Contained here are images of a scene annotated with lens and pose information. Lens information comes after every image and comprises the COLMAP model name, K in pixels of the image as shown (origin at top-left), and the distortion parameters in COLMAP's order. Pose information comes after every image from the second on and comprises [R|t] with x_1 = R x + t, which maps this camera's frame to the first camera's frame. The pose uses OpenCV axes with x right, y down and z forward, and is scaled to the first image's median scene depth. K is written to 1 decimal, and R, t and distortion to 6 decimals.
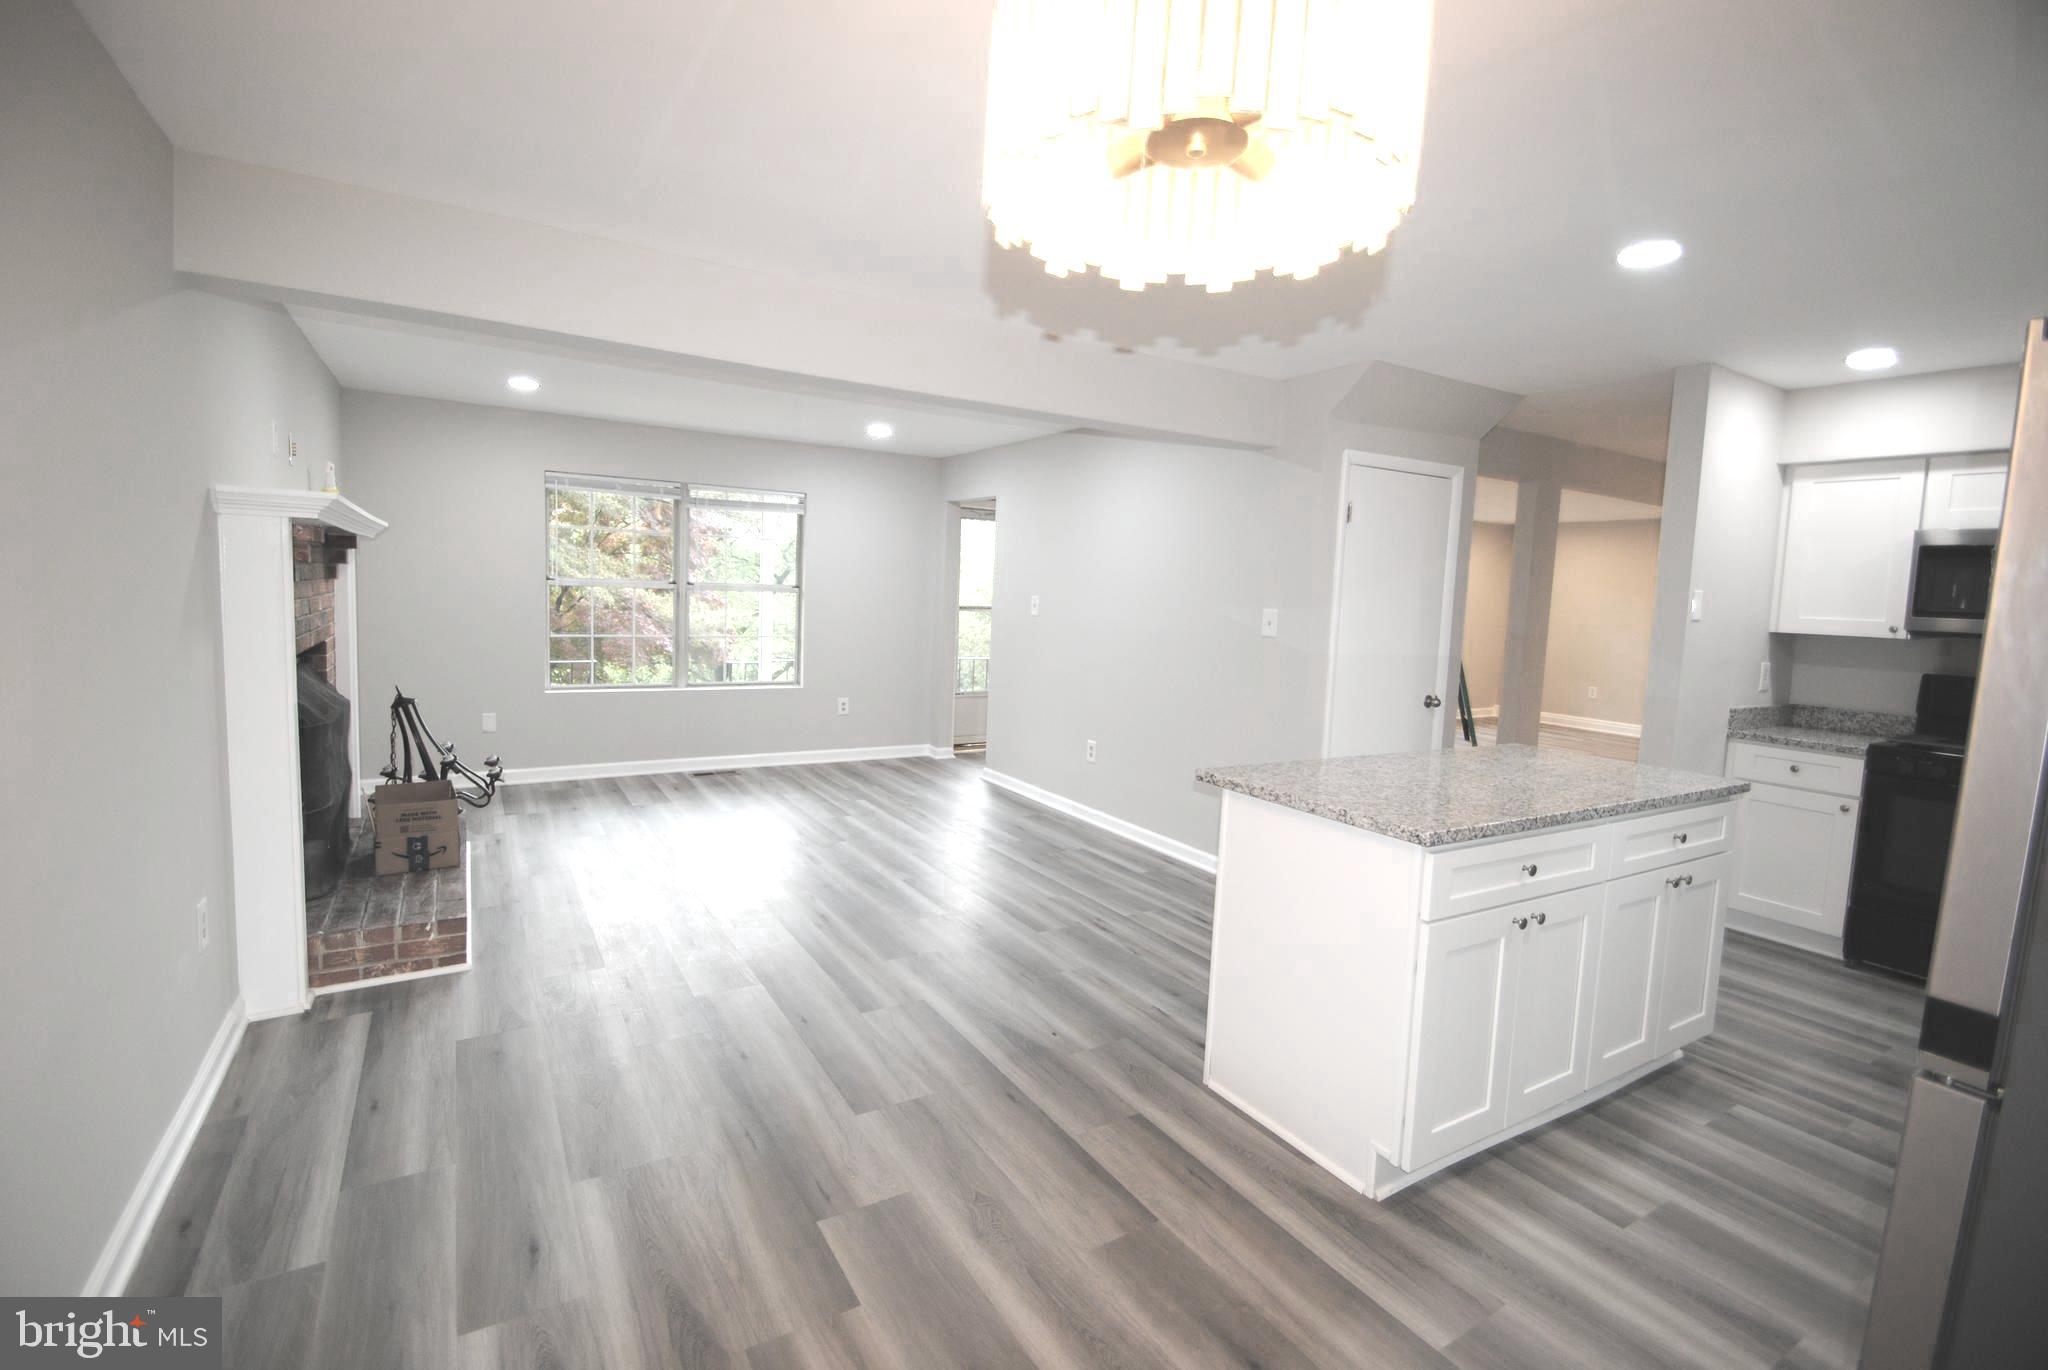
lens RADIAL K [[901.3, 0, 1001.0], [0, 901.3, 665.1], [0, 0, 1]] dist [0.016268, -0.019211]
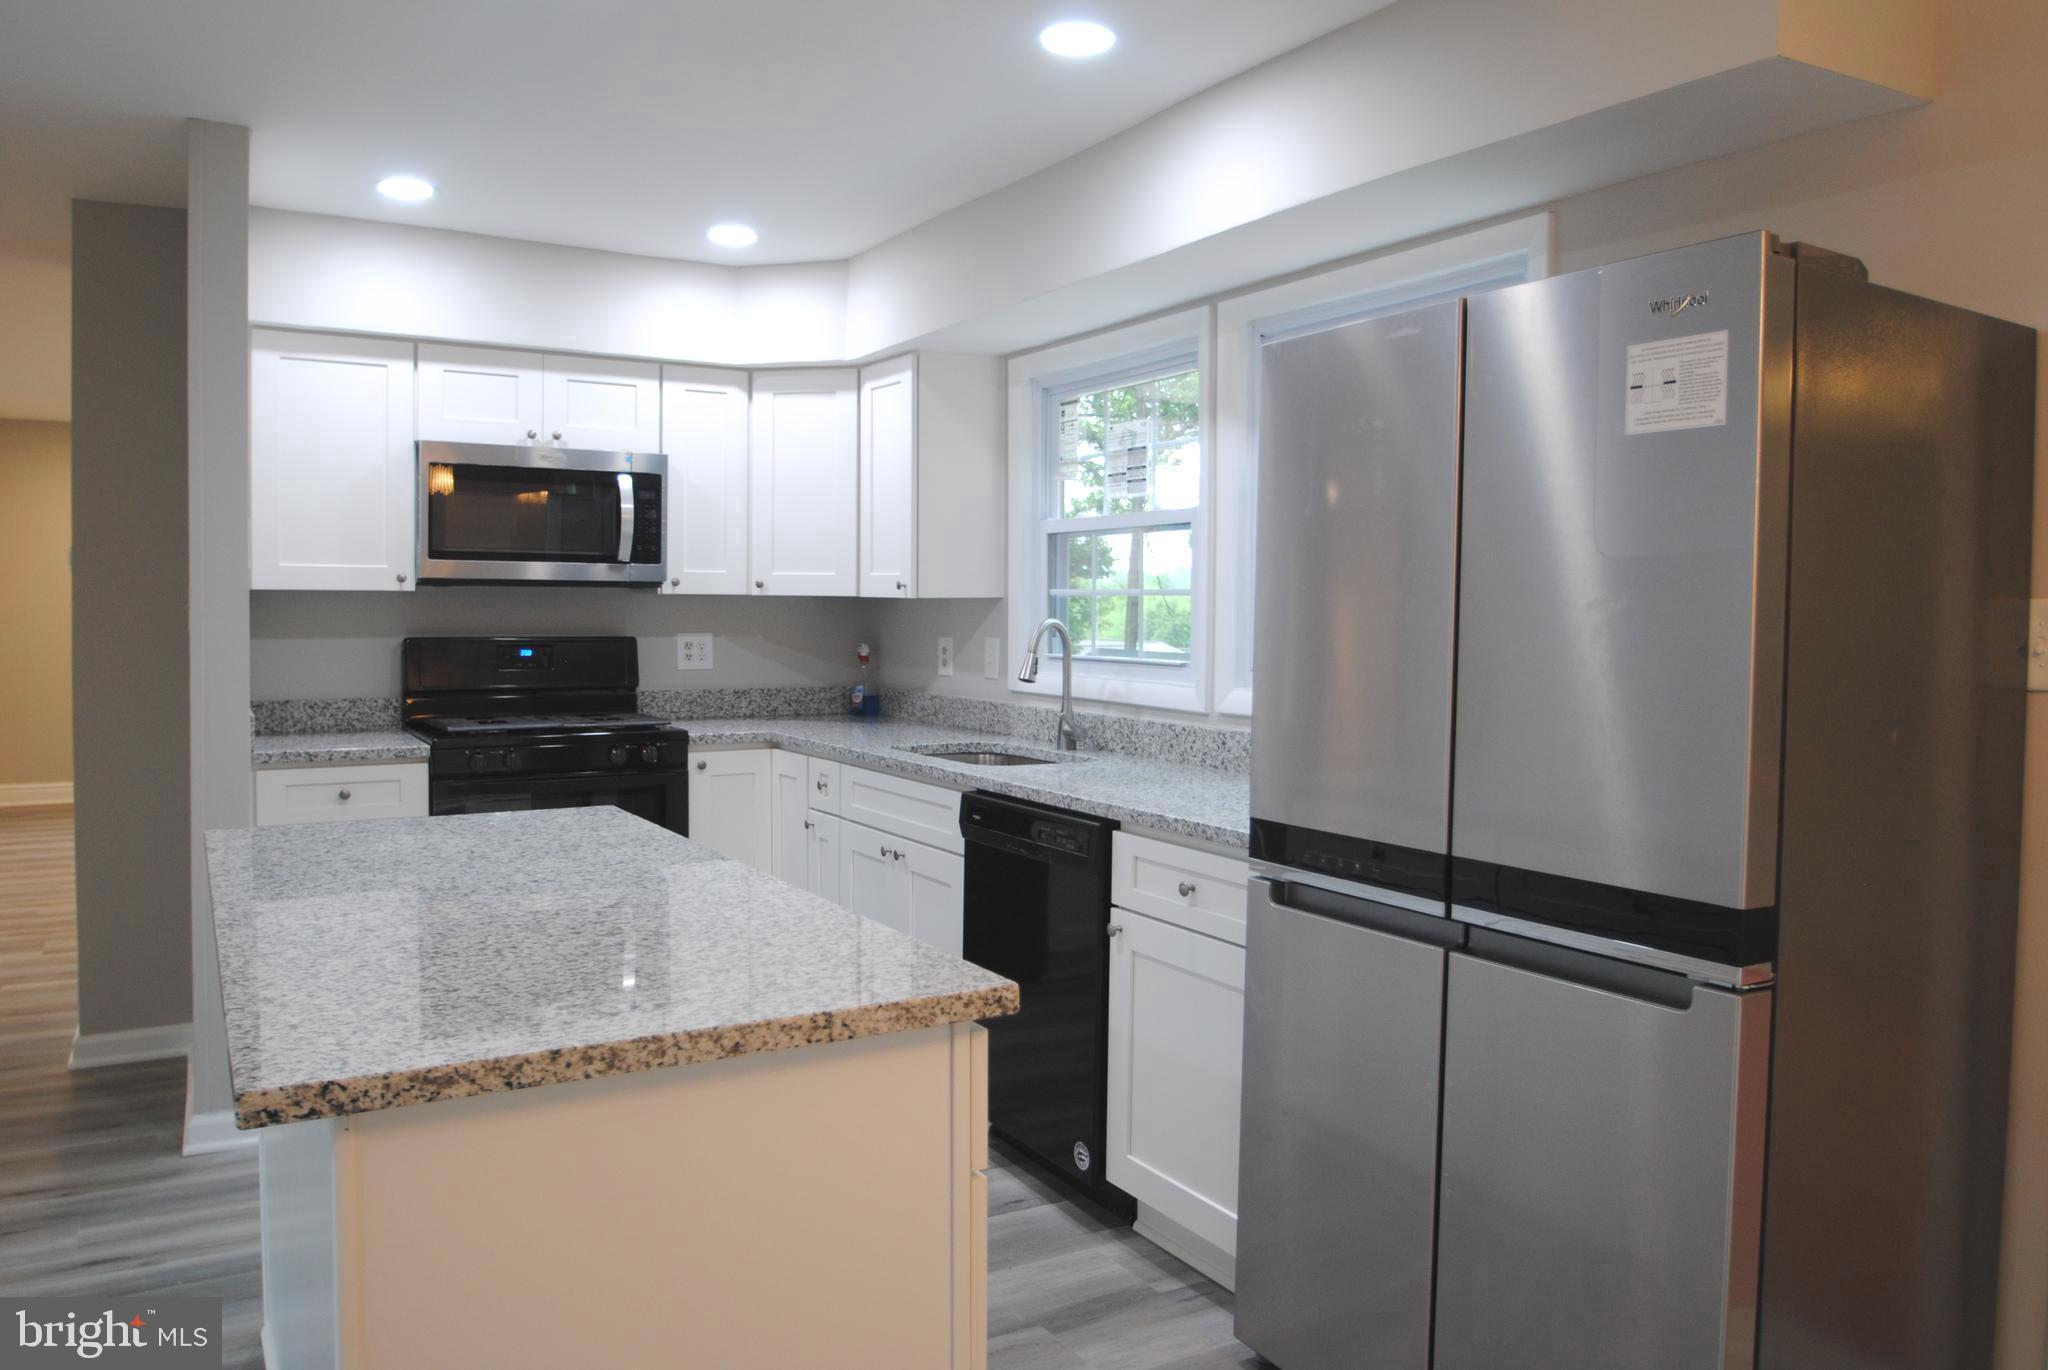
lens RADIAL K [[1451.7, 0, 996.6], [0, 1451.7, 648.8], [0, 0, 1]] dist [-0.041362, 0.002060]
pose [[0.017944, -0.066709, 0.997611, -0.176443], [0.073673, 0.995148, 0.065219, -0.028442], [-0.997121, 0.072327, 0.022771, 0.608354]]
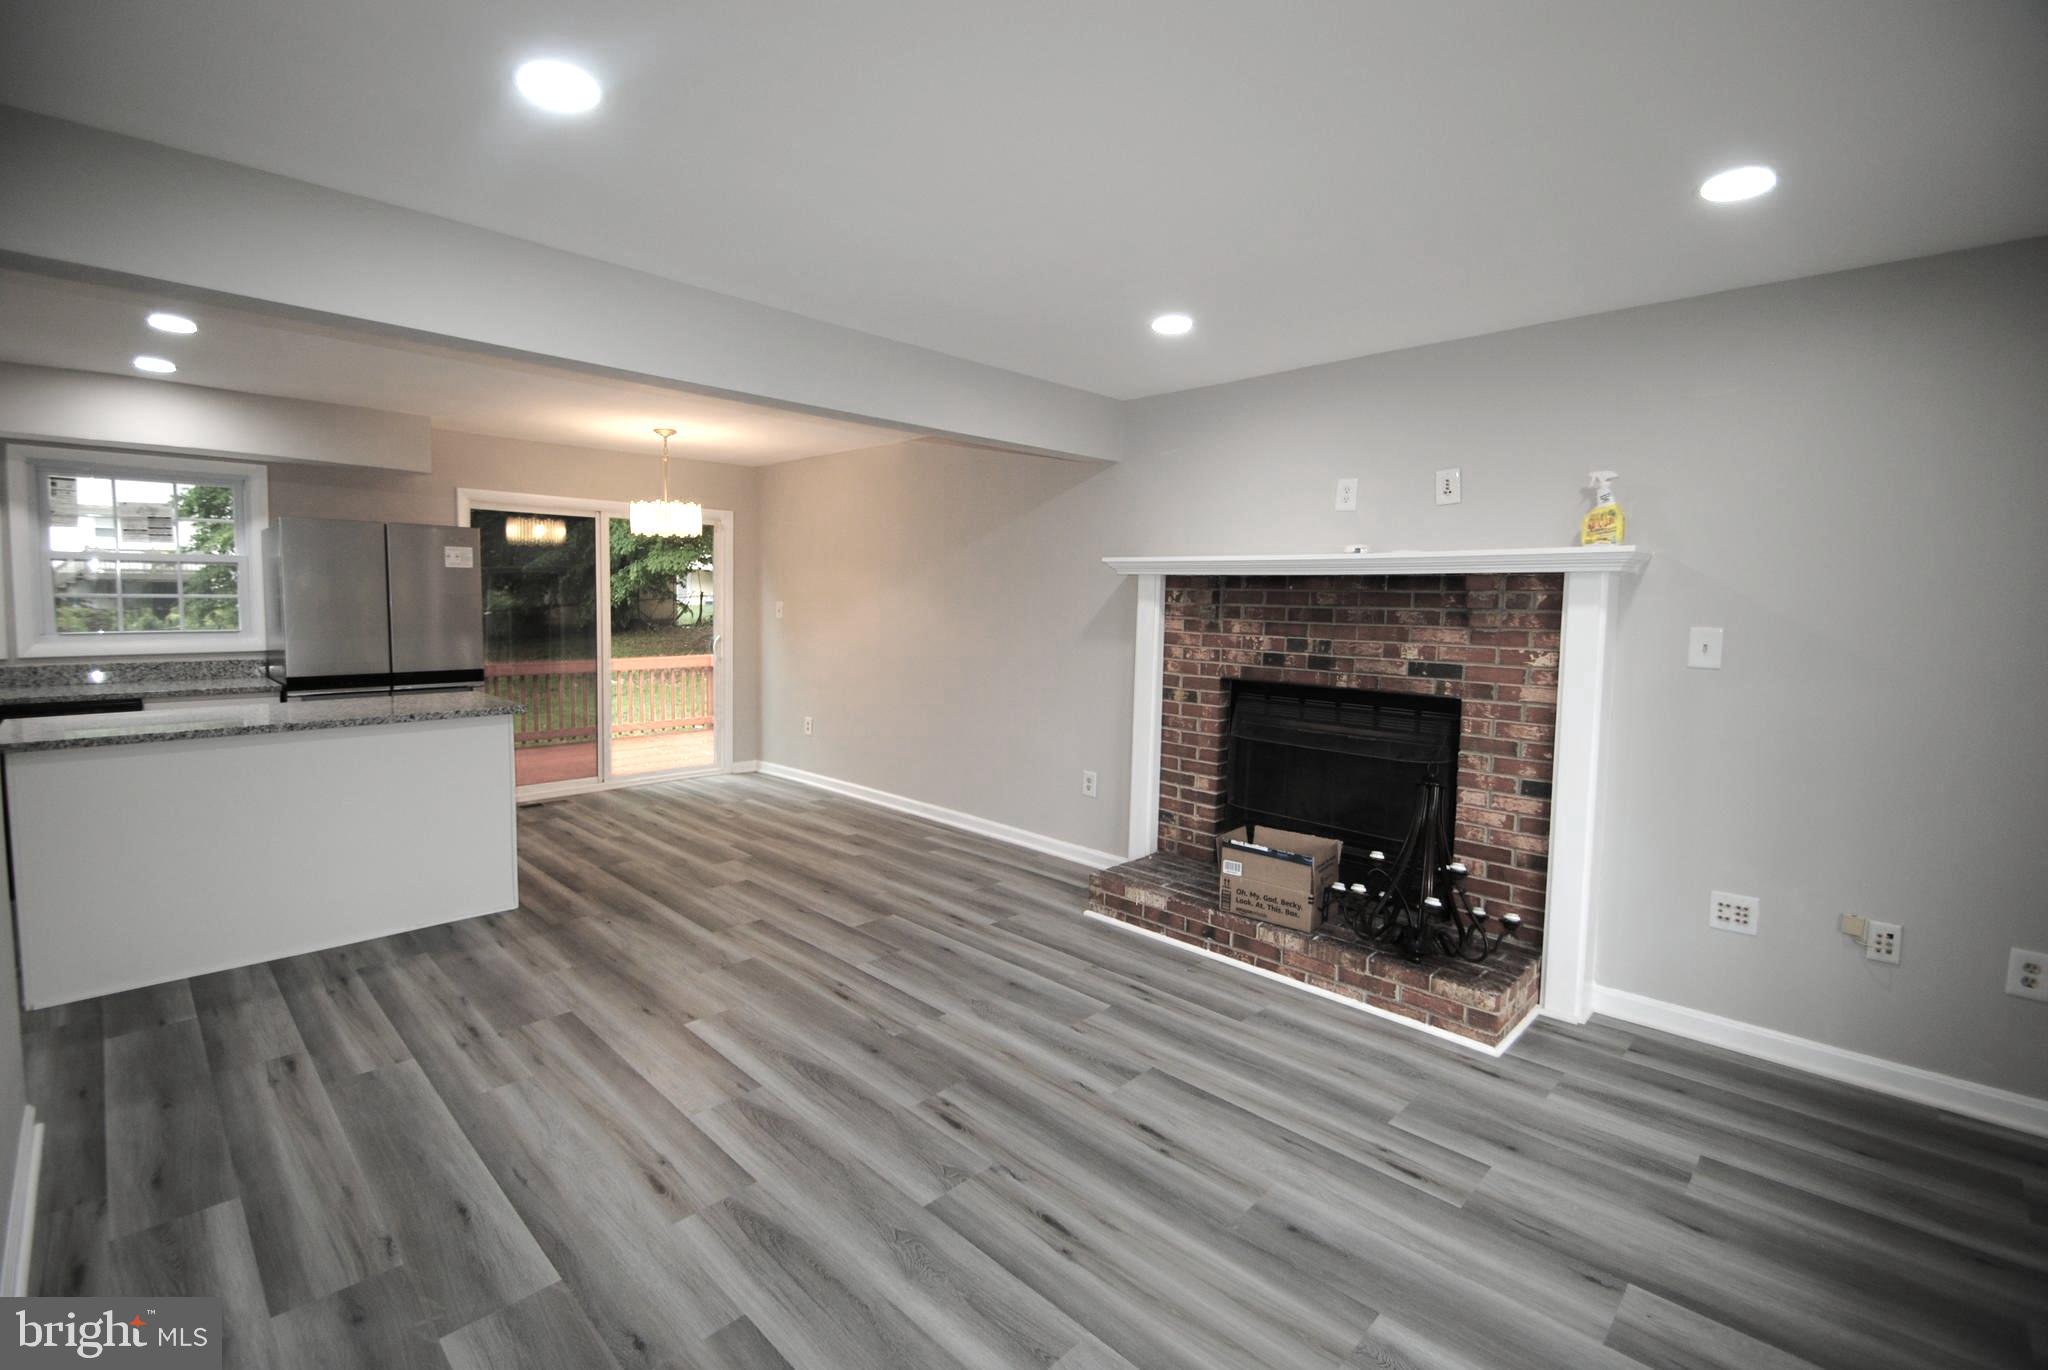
lens RADIAL K [[901.3, 0, 1001.0], [0, 901.3, 665.1], [0, 0, 1]] dist [0.016268, -0.019211]
pose [[-0.968613, -0.035716, -0.245996, -0.147592], [-0.072882, 0.986936, 0.143683, -0.190064], [0.237650, 0.157102, -0.958562, 2.177865]]
